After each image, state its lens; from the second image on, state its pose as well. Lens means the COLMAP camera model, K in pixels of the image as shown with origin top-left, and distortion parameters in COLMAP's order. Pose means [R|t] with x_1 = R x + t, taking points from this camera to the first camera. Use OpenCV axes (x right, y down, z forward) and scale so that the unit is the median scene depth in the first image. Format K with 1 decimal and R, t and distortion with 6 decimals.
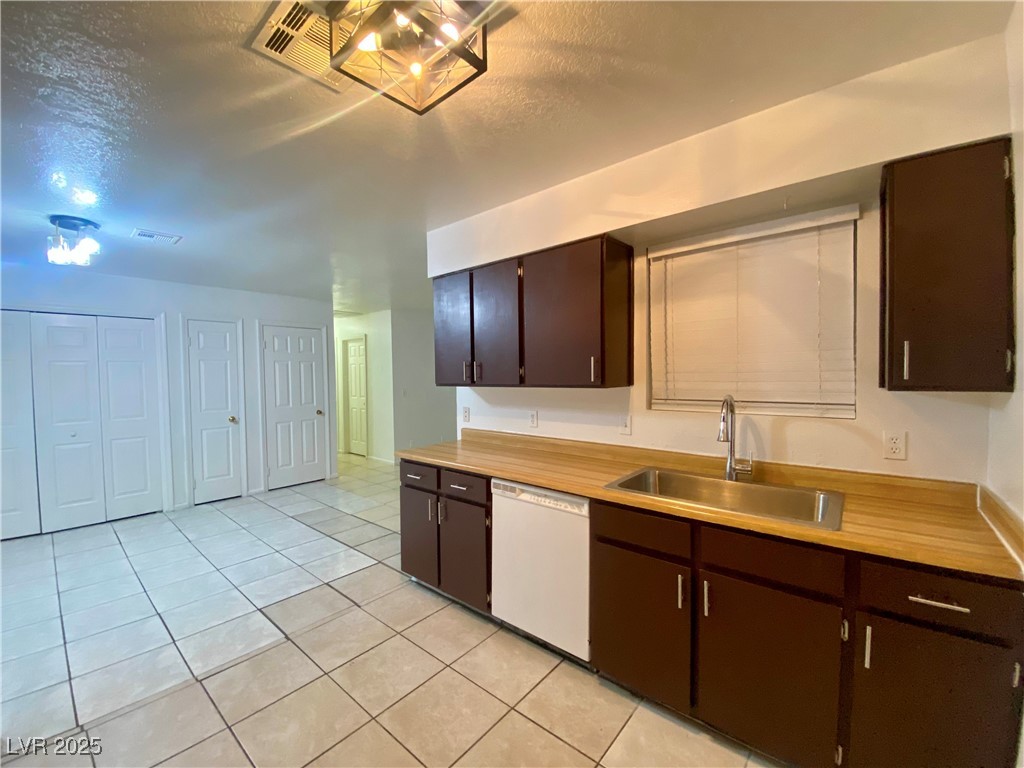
lens RADIAL K [[414.5, 0, 512.1], [0, 414.5, 385.6], [0, 0, 1]] dist [0.013427, -0.017025]
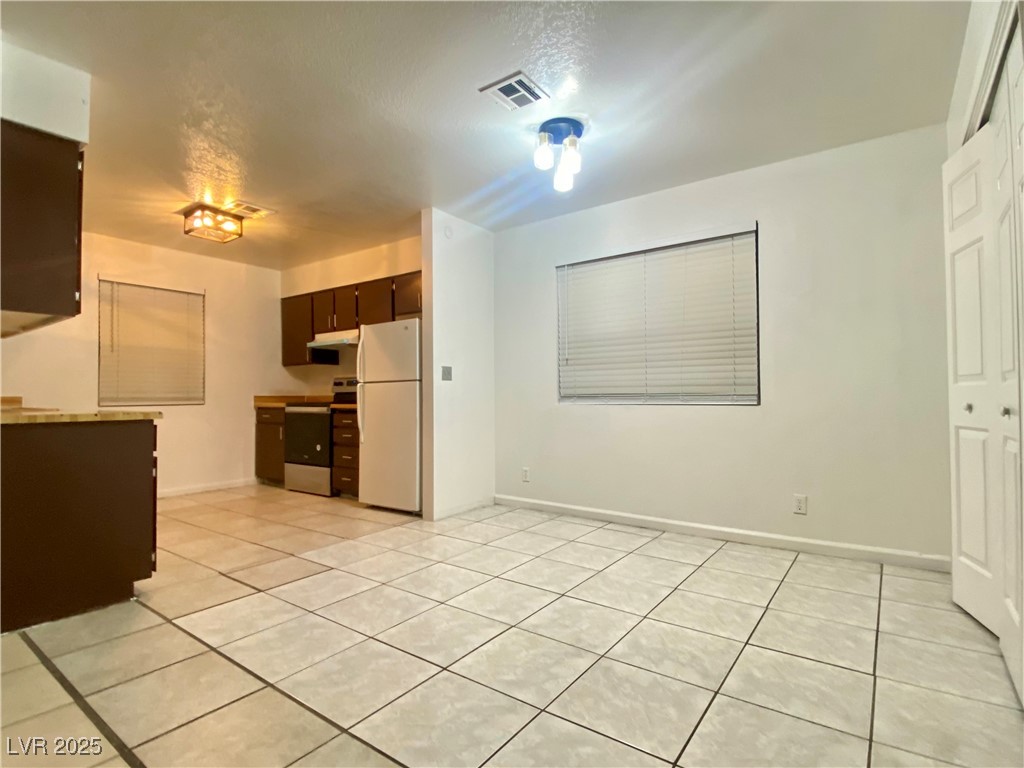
lens RADIAL K [[506.5, 0, 514.4], [0, 506.5, 387.3], [0, 0, 1]] dist [-0.003272, -0.010976]
pose [[-0.995177, 0.018609, -0.096314, -0.912353], [0.017233, 0.999737, 0.015103, 0.123089], [0.096569, 0.013371, -0.995236, 2.169064]]
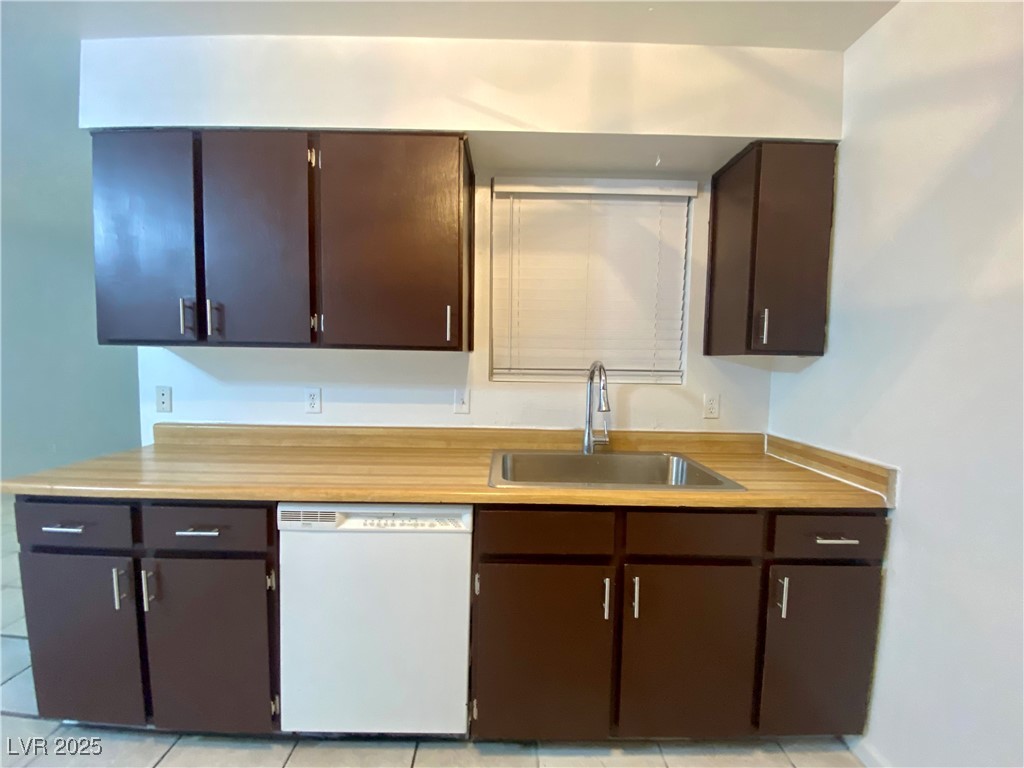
lens RADIAL K [[414.5, 0, 510.2], [0, 414.5, 388.3], [0, 0, 1]] dist [0.013427, -0.017025]
pose [[0.756954, -0.019817, 0.653168, -0.161184], [-0.008036, 0.999182, 0.039628, 0.036200], [-0.653419, -0.035245, 0.756175, 0.333070]]
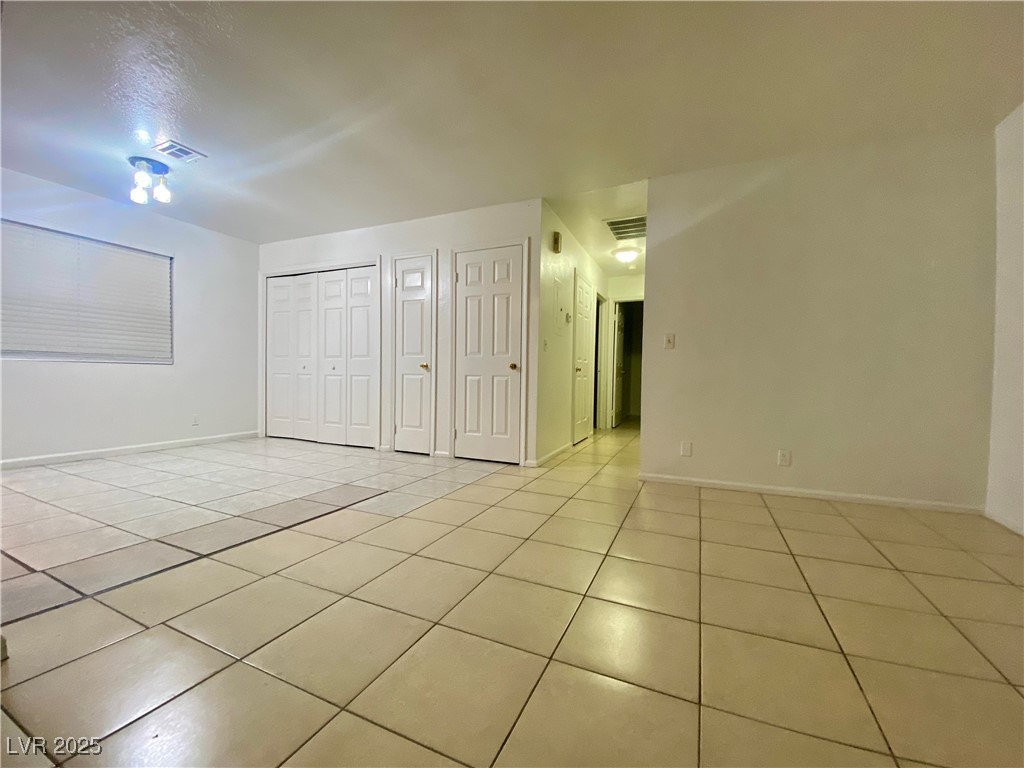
lens RADIAL K [[414.5, 0, 512.7], [0, 414.5, 386.4], [0, 0, 1]] dist [0.013427, -0.017025]
pose [[0.293885, 0.043868, -0.954834, 0.443648], [-0.048384, 0.998348, 0.030975, 0.171269], [0.954615, 0.037095, 0.295522, 1.783895]]
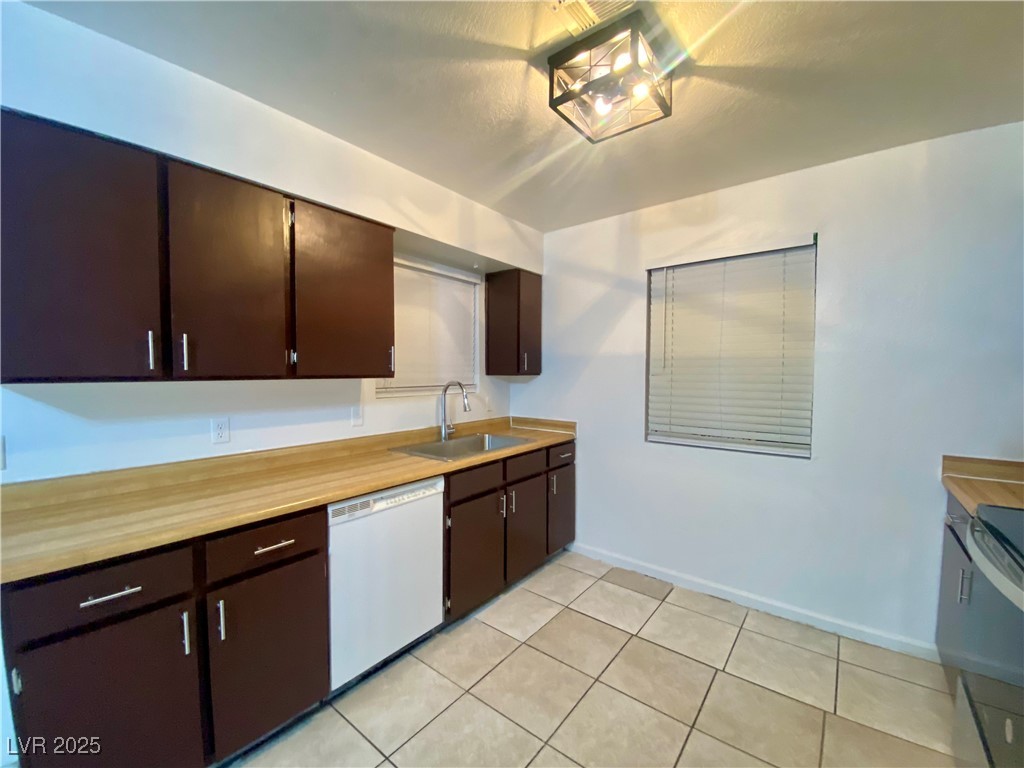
lens RADIAL K [[414.5, 0, 509.9], [0, 414.5, 387.0], [0, 0, 1]] dist [0.013427, -0.017025]
pose [[-0.029134, -0.028760, 0.999162, -0.700100], [0.025515, 0.999239, 0.029506, 0.004804], [-0.999250, 0.026353, -0.028378, 0.636799]]
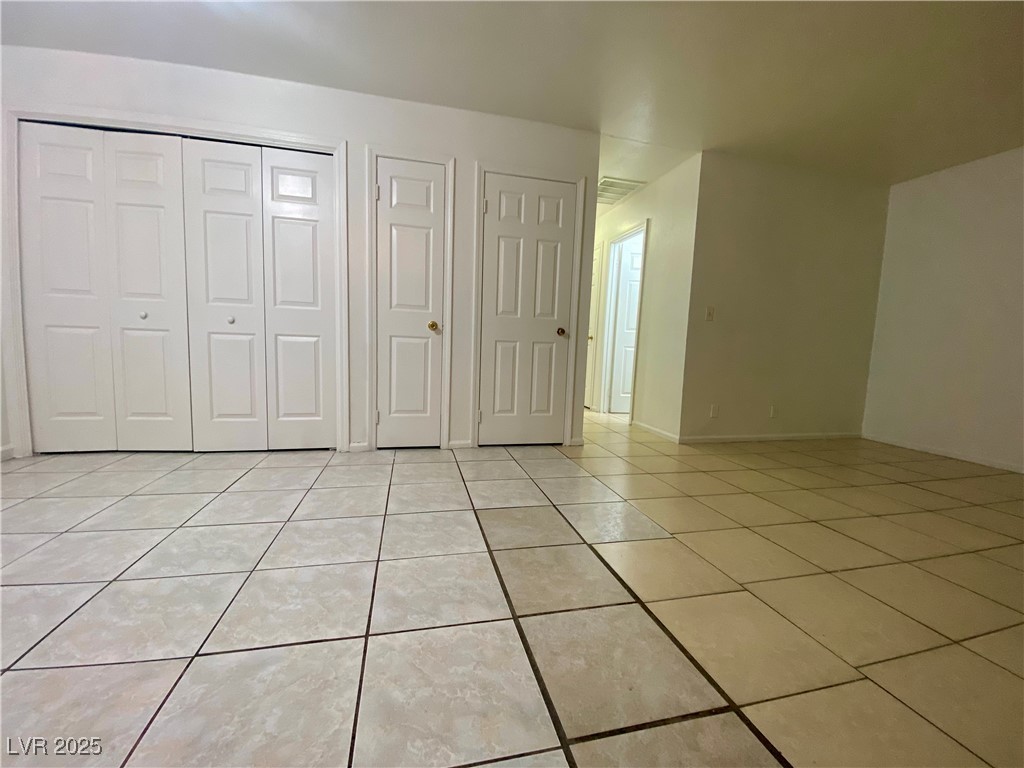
lens RADIAL K [[414.5, 0, 514.9], [0, 414.5, 388.0], [0, 0, 1]] dist [0.013427, -0.017025]
pose [[0.817678, 0.105150, -0.565992, -0.398517], [-0.066774, 0.993865, 0.088173, 0.216292], [0.571791, -0.034304, 0.819682, 1.072716]]
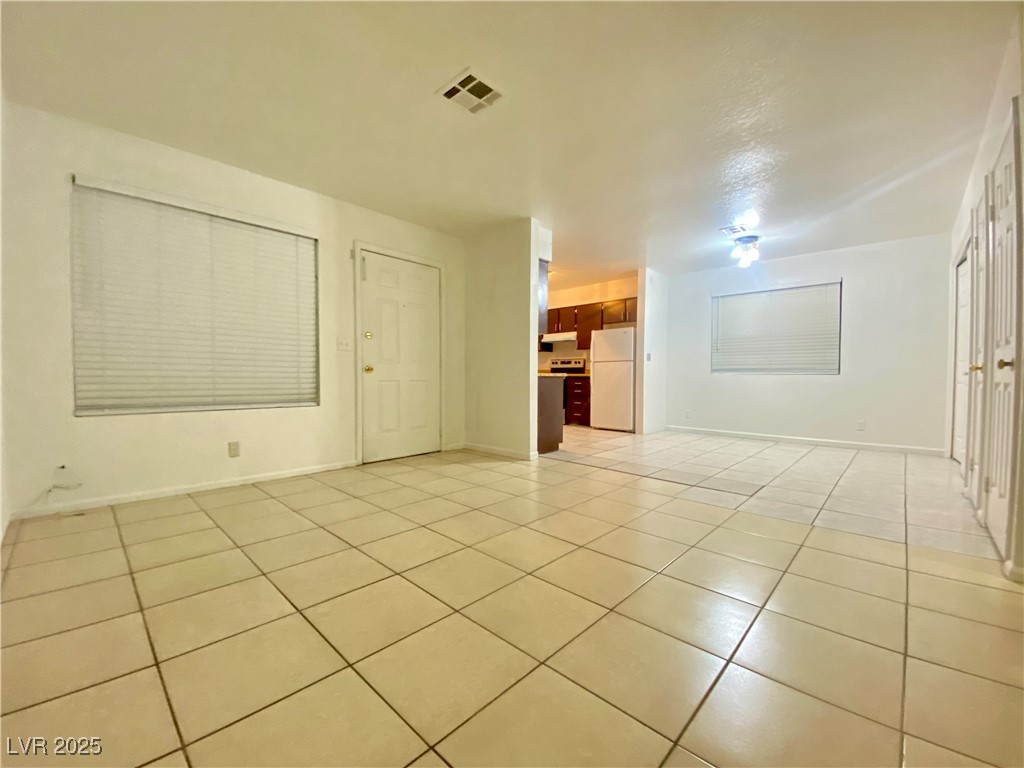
lens RADIAL K [[414.5, 0, 511.8], [0, 414.5, 386.4], [0, 0, 1]] dist [0.013427, -0.017025]
pose [[-0.997885, 0.006490, 0.064682, -0.213138], [0.009937, 0.998539, 0.053110, 0.133473], [-0.064243, 0.053641, -0.996492, 3.047478]]
